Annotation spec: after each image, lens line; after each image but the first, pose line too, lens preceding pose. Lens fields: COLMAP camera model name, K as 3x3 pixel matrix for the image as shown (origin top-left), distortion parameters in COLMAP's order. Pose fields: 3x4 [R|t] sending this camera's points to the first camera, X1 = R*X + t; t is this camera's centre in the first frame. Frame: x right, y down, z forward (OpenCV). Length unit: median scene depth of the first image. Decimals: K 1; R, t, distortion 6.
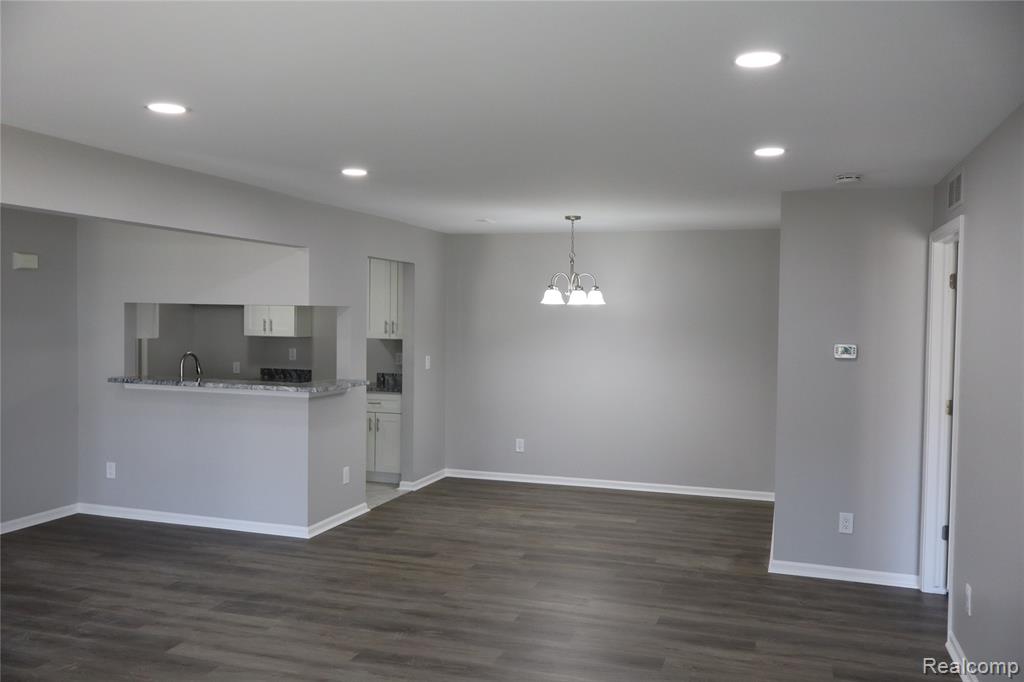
lens RADIAL K [[851.2, 0, 510.2], [0, 851.2, 346.0], [0, 0, 1]] dist [0.000313, -0.002208]
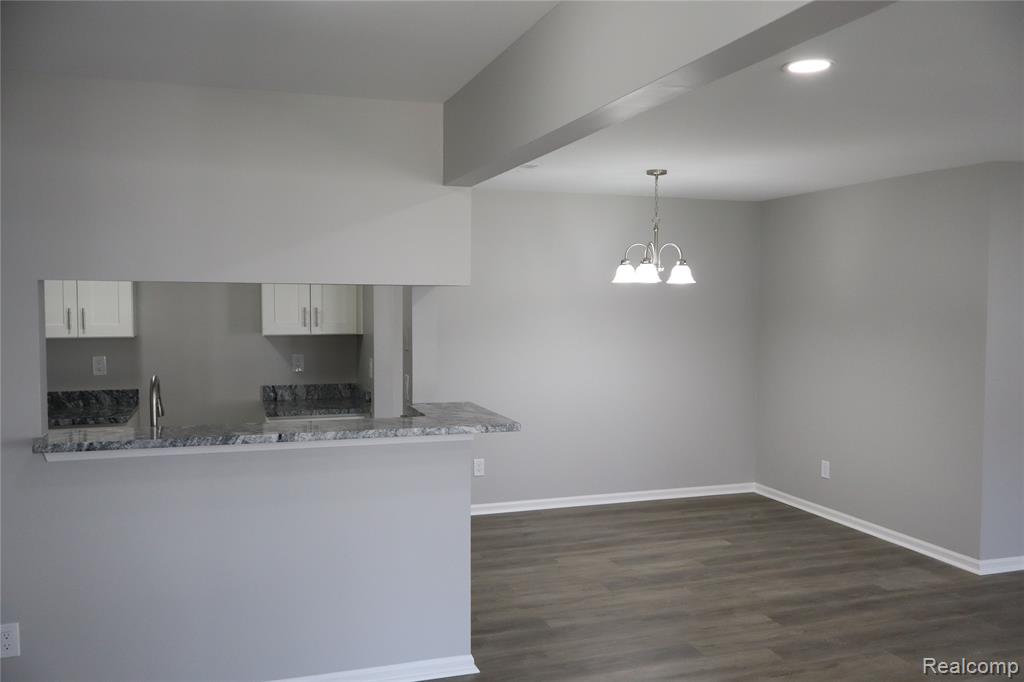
lens RADIAL K [[851.2, 0, 512.2], [0, 851.2, 334.4], [0, 0, 1]] dist [0.000313, -0.002208]
pose [[0.800052, -0.037282, 0.598771, -0.502122], [0.029488, 0.999305, 0.022819, -0.022887], [-0.599205, -0.000600, 0.800595, 0.445209]]
